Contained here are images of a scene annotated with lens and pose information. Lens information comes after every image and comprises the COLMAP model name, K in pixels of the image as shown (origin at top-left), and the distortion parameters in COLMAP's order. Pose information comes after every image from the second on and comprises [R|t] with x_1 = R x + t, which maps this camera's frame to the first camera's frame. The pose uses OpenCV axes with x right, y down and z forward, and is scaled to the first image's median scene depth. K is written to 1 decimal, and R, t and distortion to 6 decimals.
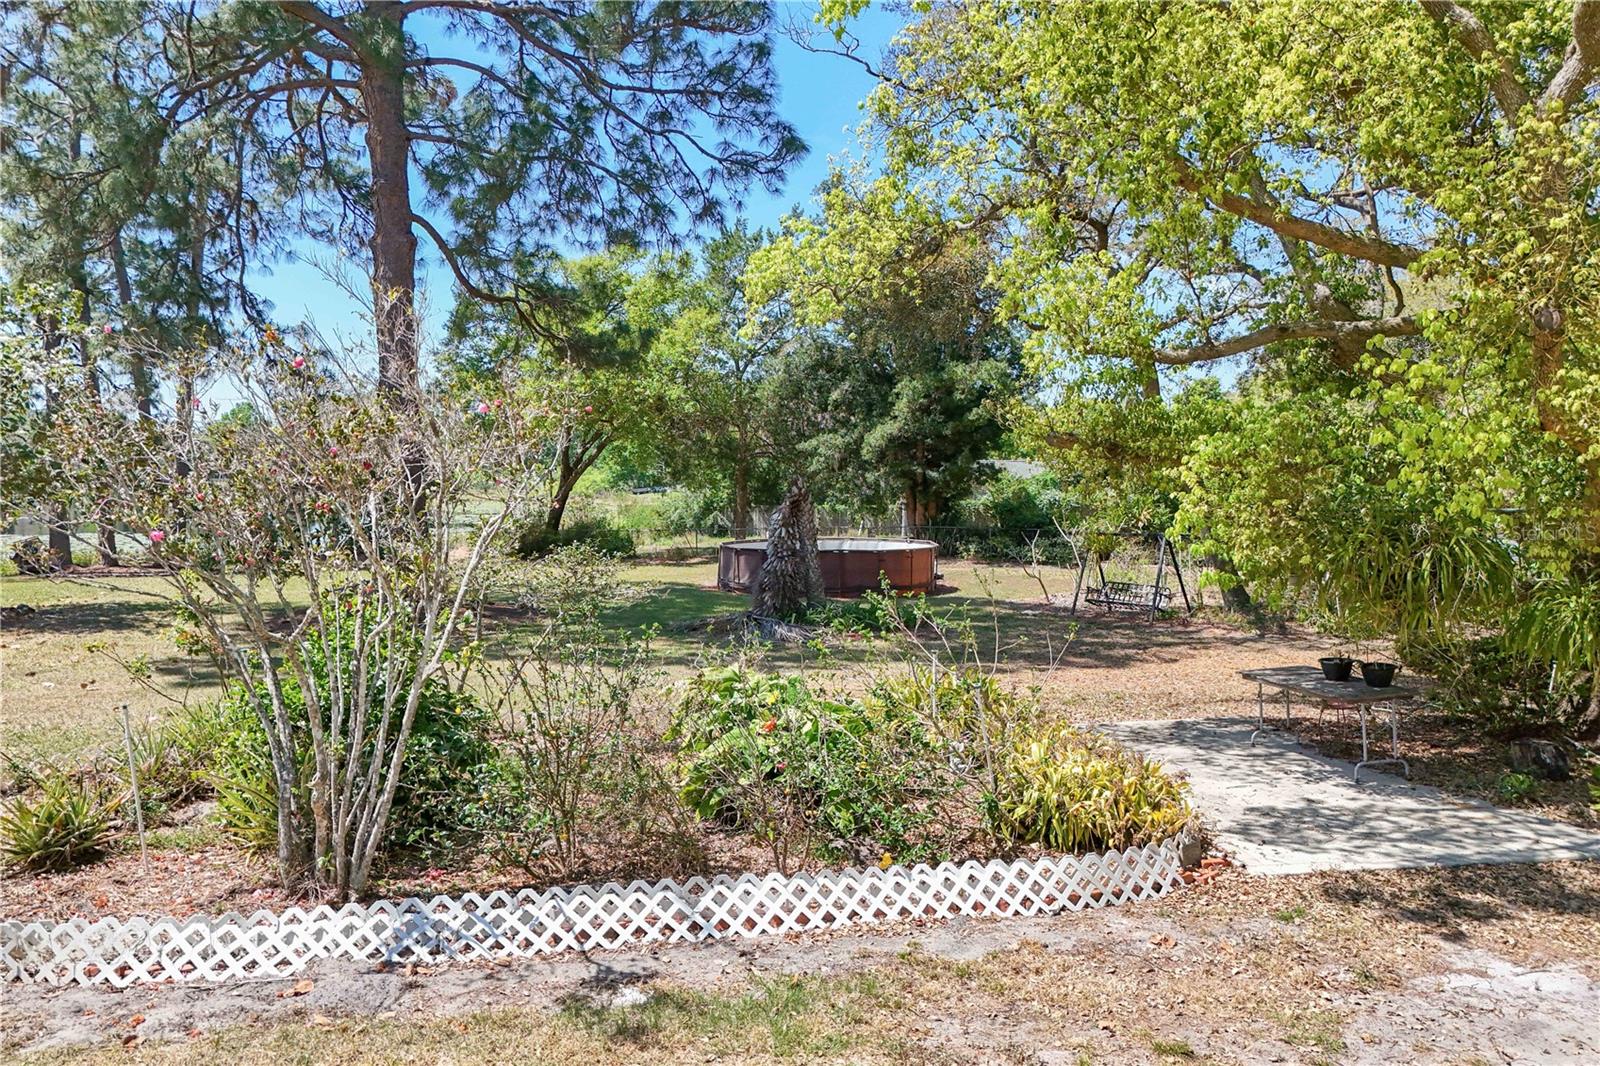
lens RADIAL K [[1161.0, 0, 800.0], [0, 1161.0, 533.0], [0, 0, 1]] dist [0.063249, -0.064239]
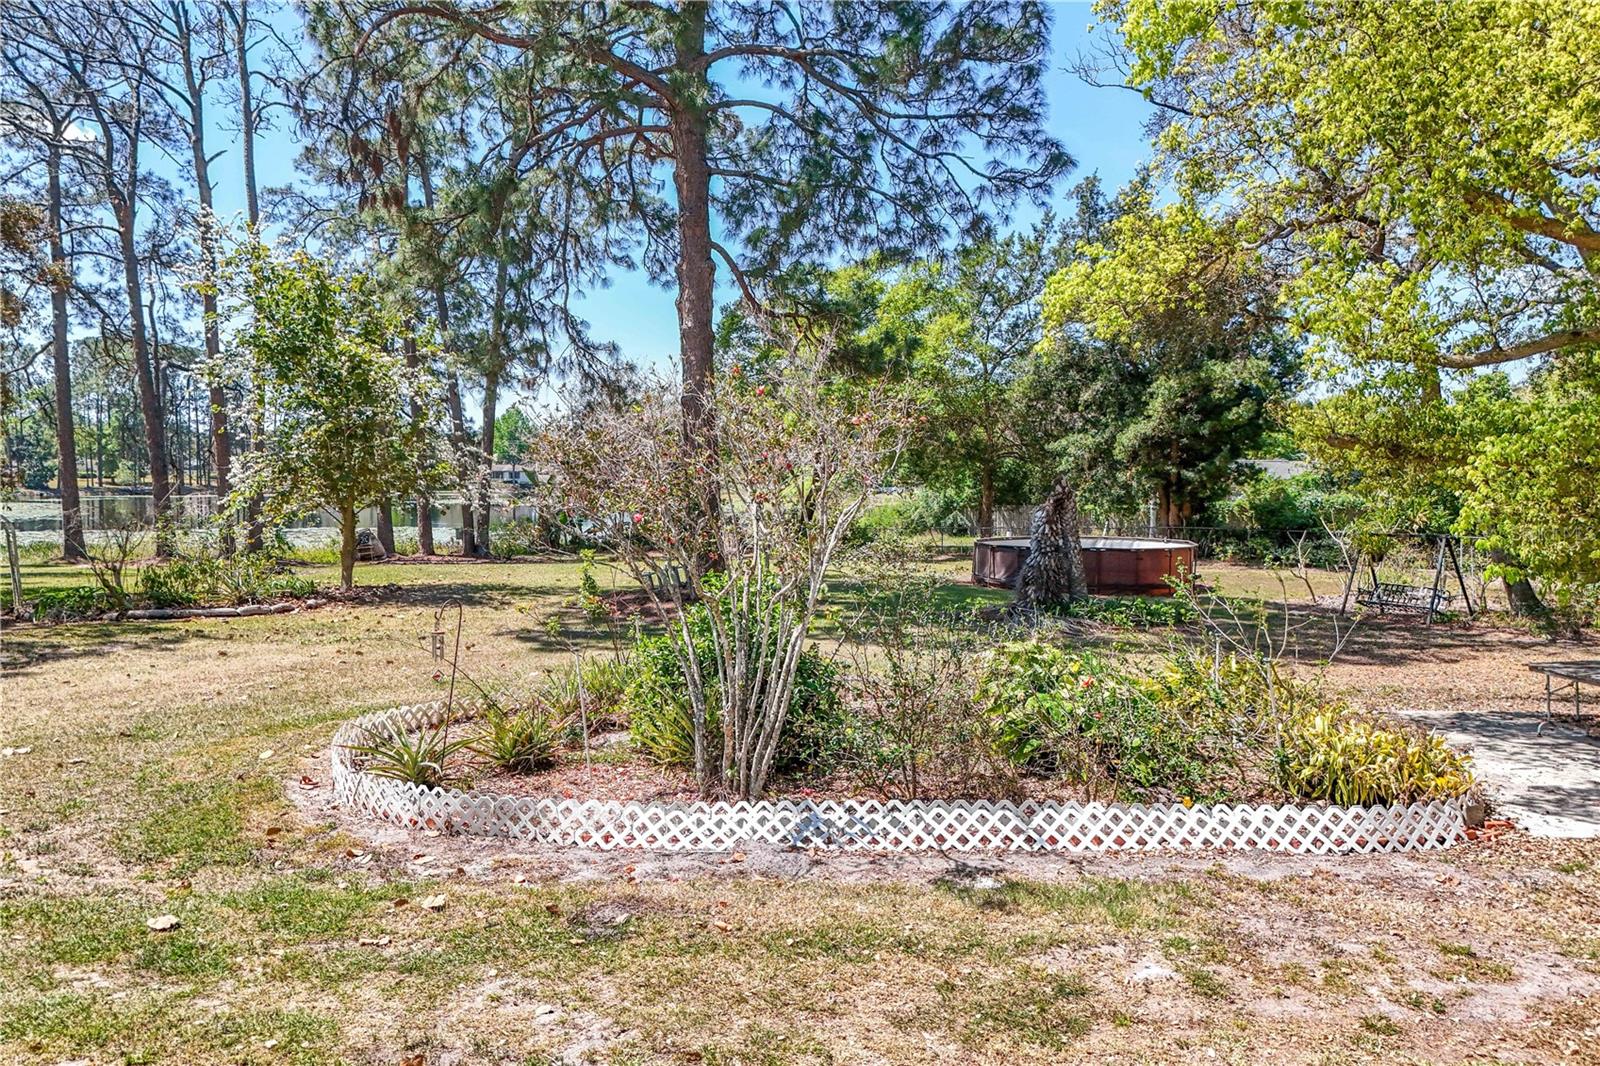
lens RADIAL K [[1123.7, 0, 825.3], [0, 1123.7, 528.4], [0, 0, 1]] dist [0.059303, -0.050105]
pose [[0.981145, 0.010904, -0.192965, -0.043117], [-0.011376, 0.999934, -0.001342, 0.007521], [0.192938, 0.003512, 0.981205, -0.121772]]
